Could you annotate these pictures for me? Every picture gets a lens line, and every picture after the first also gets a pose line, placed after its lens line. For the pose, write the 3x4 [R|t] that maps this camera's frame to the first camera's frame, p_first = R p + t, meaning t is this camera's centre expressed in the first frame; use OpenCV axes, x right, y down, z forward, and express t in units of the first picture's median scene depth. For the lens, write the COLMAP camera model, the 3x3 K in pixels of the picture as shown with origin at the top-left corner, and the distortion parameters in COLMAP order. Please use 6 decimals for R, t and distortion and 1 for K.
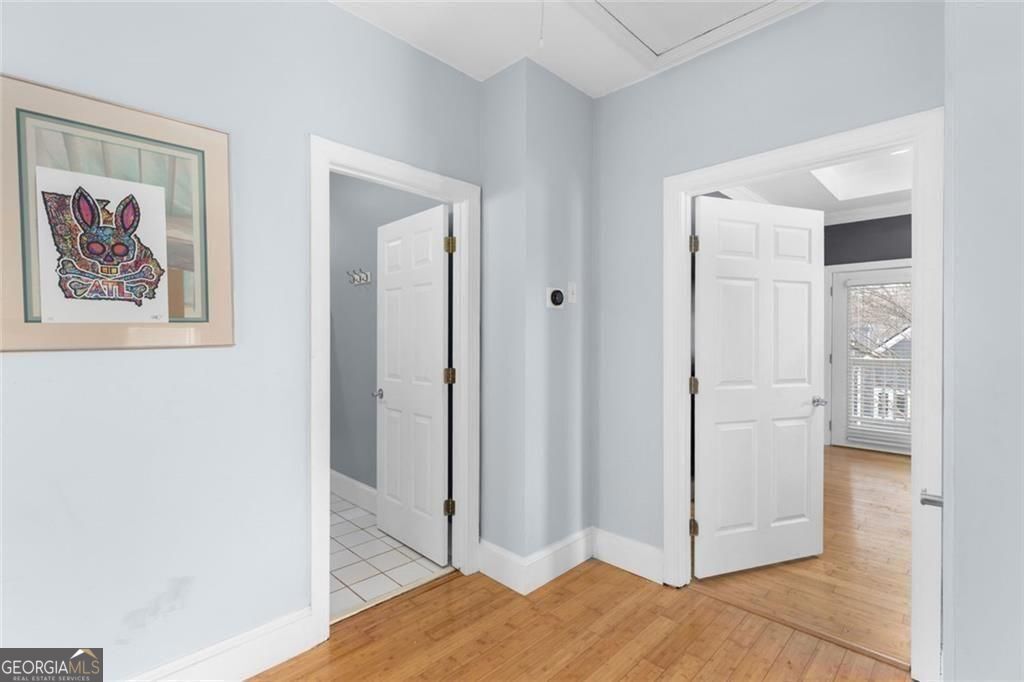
lens RADIAL K [[469.8, 0, 508.8], [0, 469.8, 331.3], [0, 0, 1]] dist [-0.000488, -0.000093]
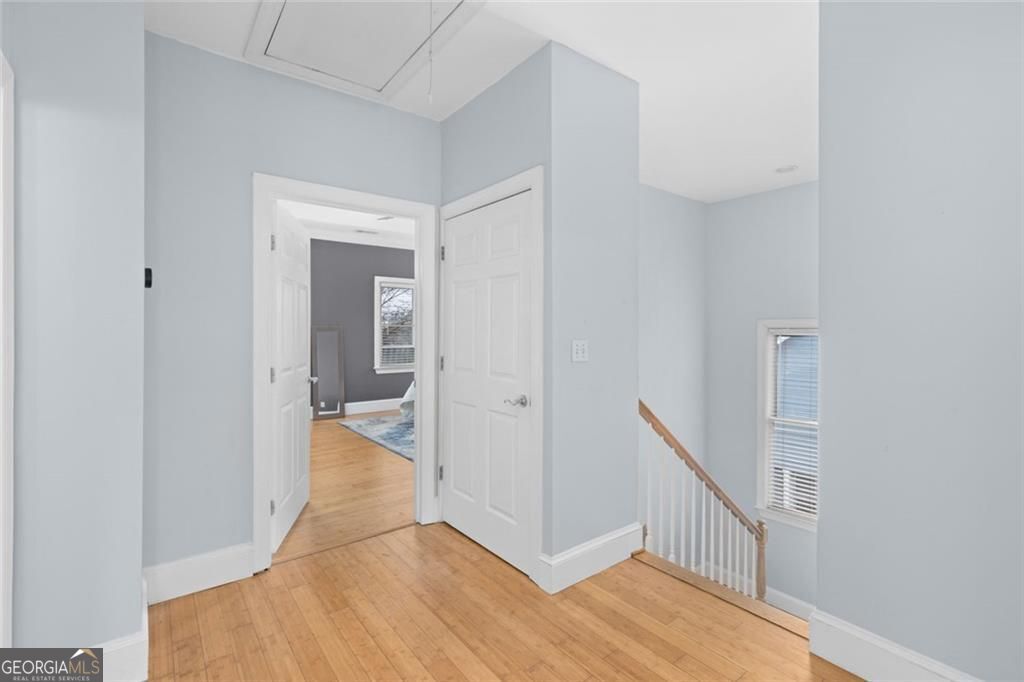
lens RADIAL K [[469.8, 0, 508.8], [0, 469.8, 331.3], [0, 0, 1]] dist [-0.000488, -0.000093]
pose [[0.132363, -0.005788, 0.991184, -0.654976], [-0.011389, 0.999908, 0.007360, -0.001340], [-0.991136, -0.012263, 0.132285, 0.356690]]
